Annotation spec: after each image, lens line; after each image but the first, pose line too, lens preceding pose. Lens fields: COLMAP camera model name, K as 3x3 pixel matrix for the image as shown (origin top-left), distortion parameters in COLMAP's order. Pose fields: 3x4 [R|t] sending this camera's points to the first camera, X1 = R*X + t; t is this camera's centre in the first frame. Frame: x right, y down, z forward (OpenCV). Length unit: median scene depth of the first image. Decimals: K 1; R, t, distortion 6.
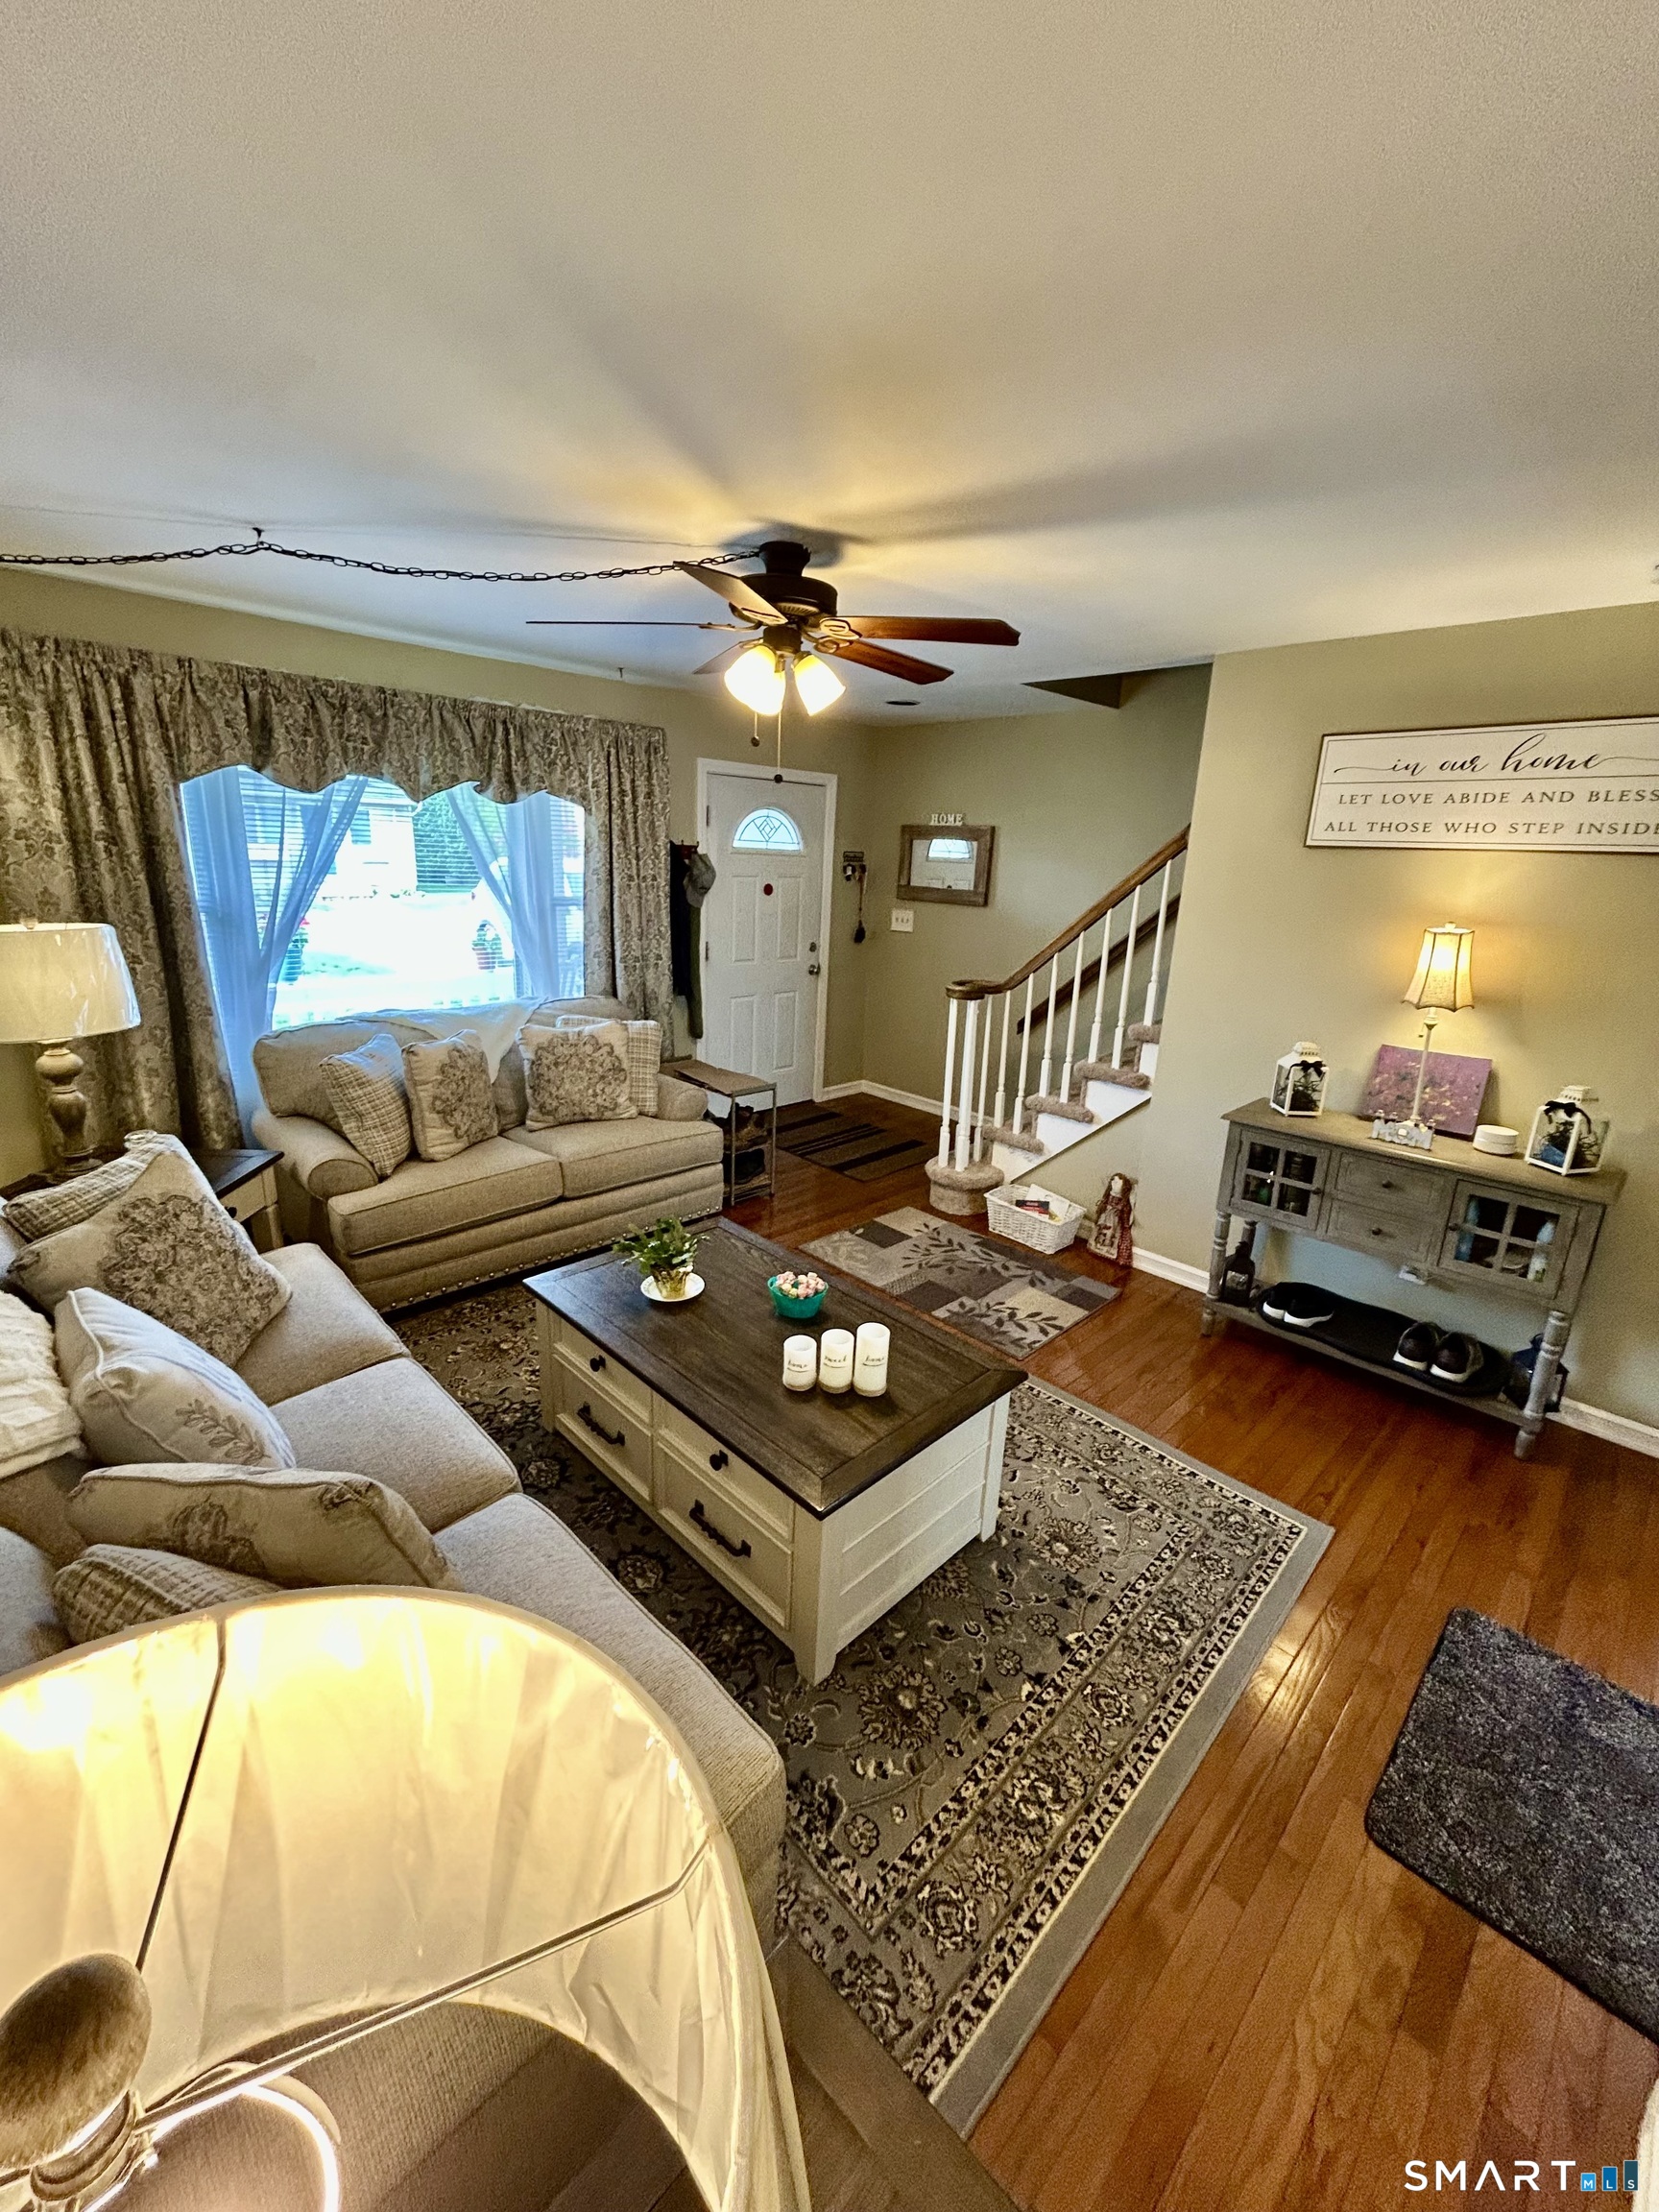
lens RADIAL K [[887.3, 0, 832.2], [0, 887.3, 1107.2], [0, 0, 1]] dist [-0.001540, -0.000077]
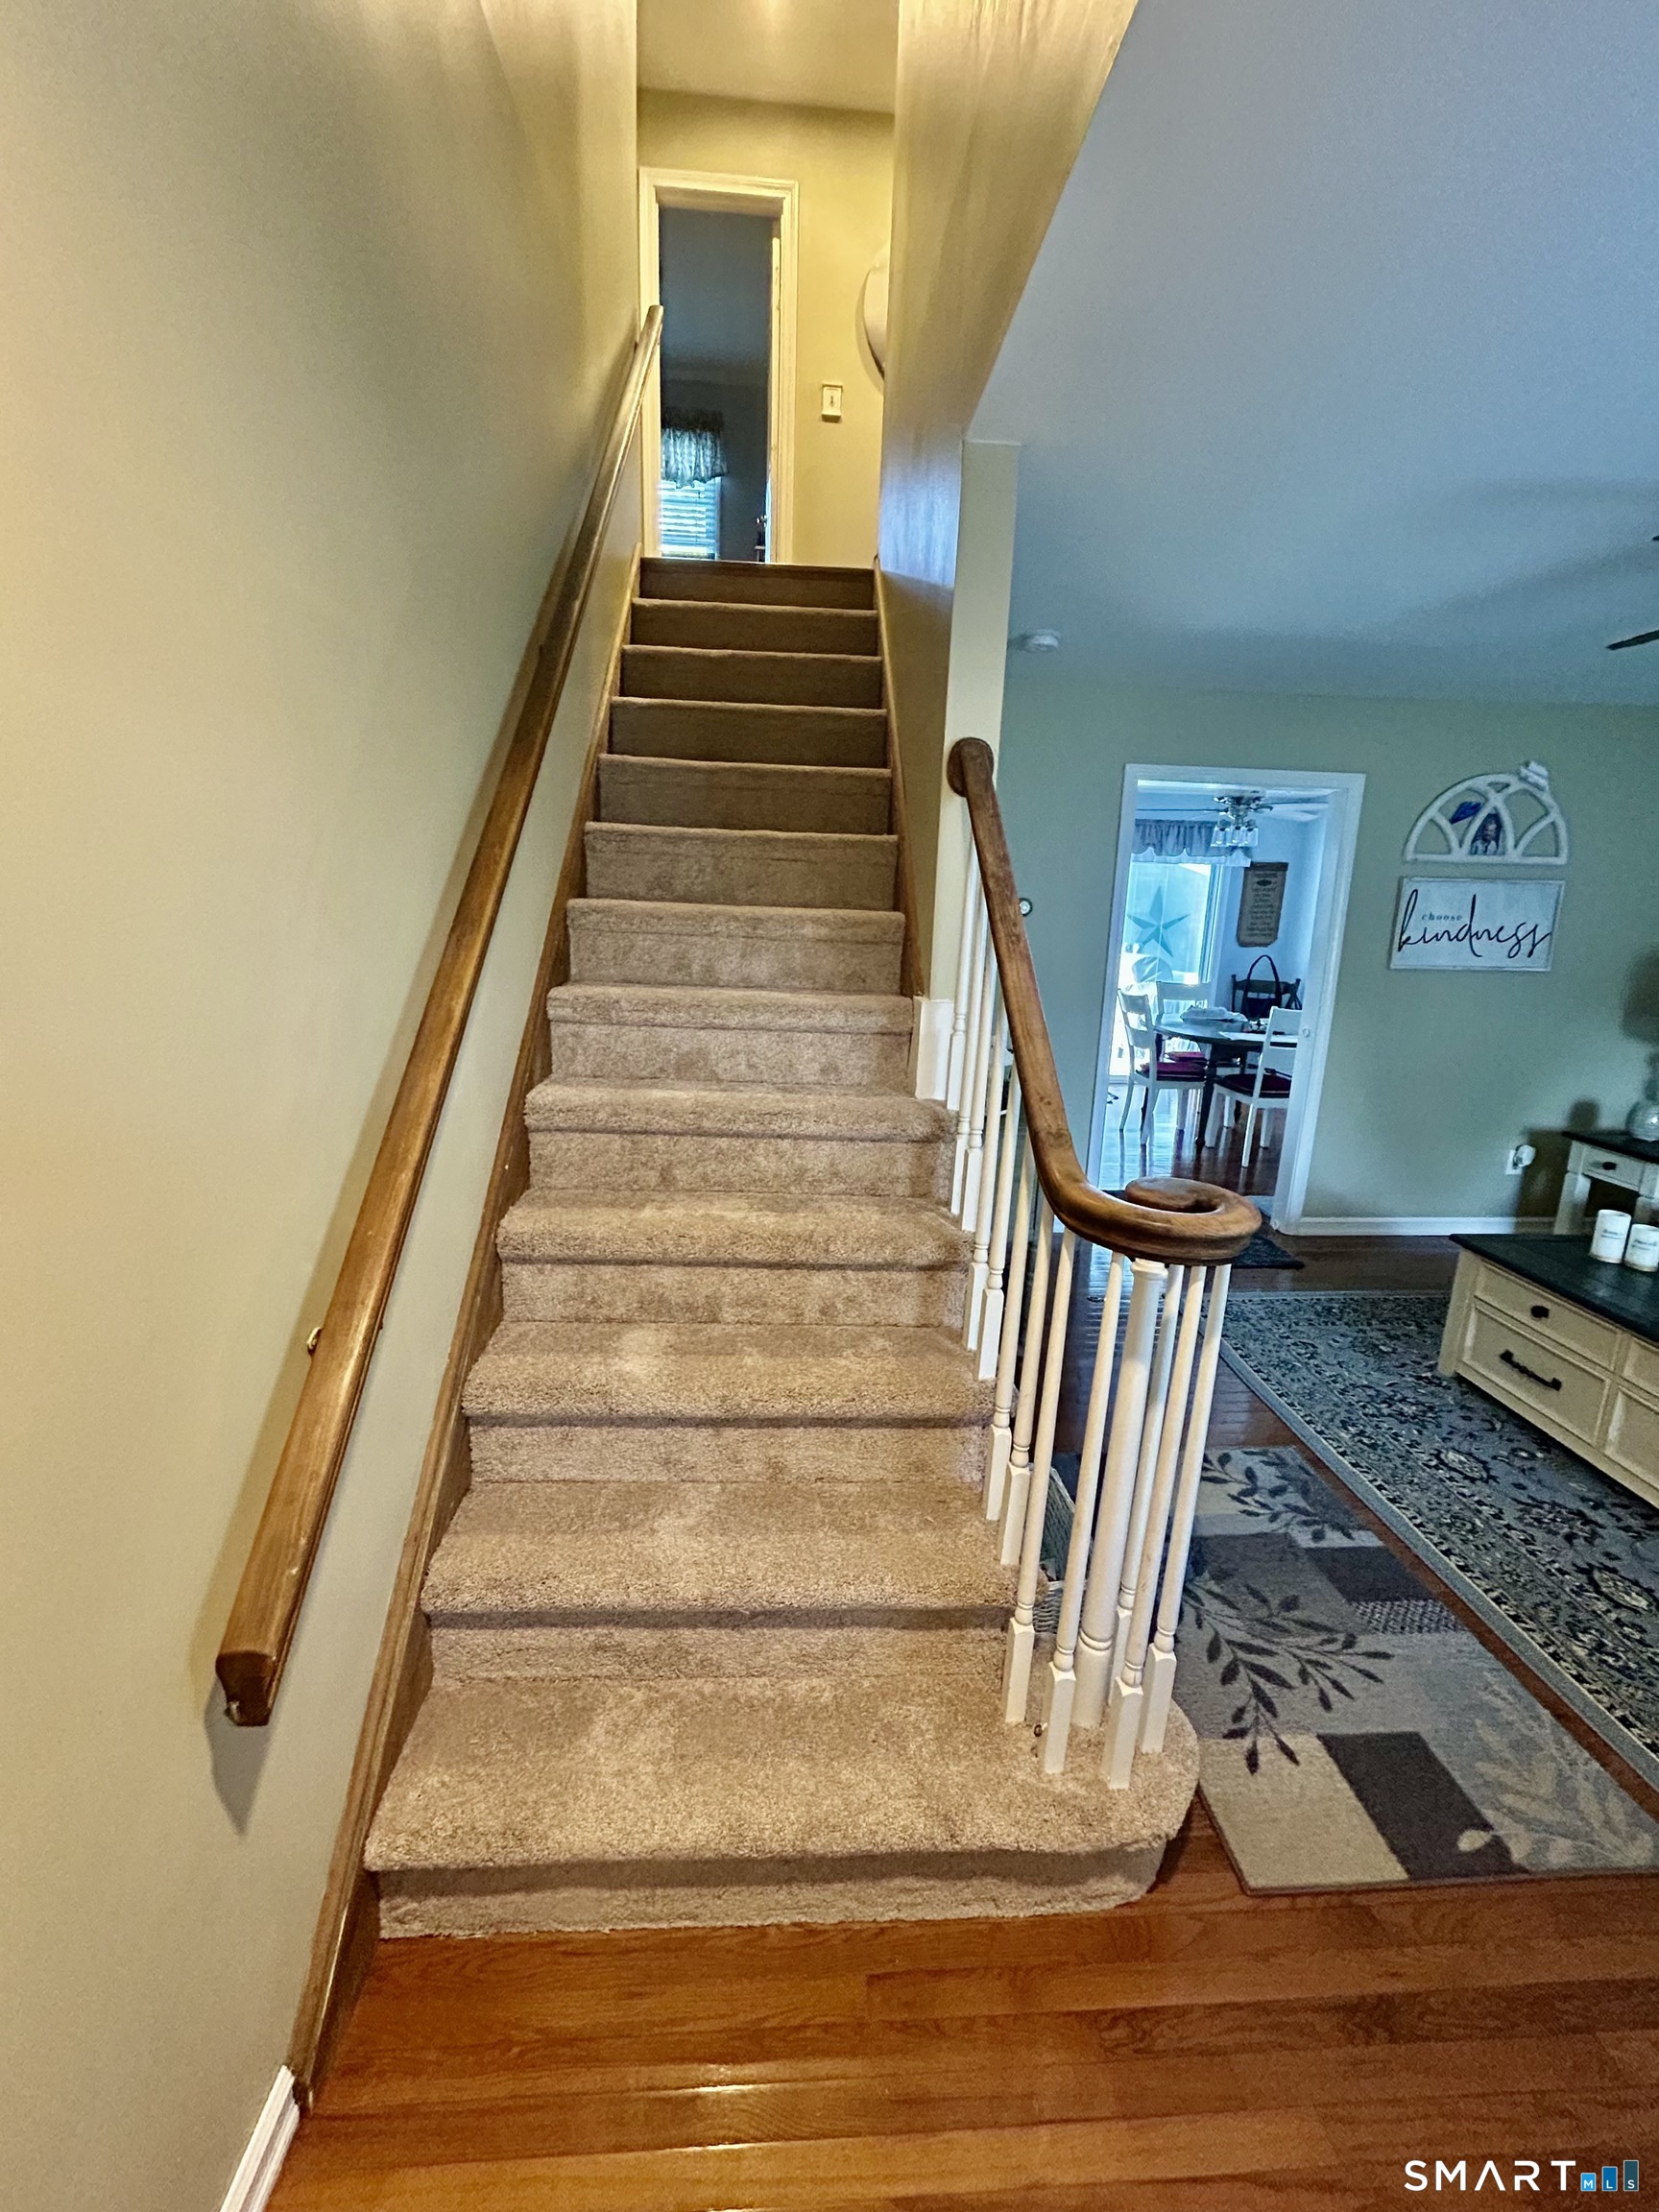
lens RADIAL K [[890.8, 0, 832.4], [0, 890.8, 1100.4], [0, 0, 1]] dist [0.000202, 0.000168]
pose [[-0.749512, -0.207870, 0.628507, 0.079989], [0.123678, 0.888733, 0.441426, -0.422569], [-0.650335, 0.408587, -0.640407, 1.686635]]
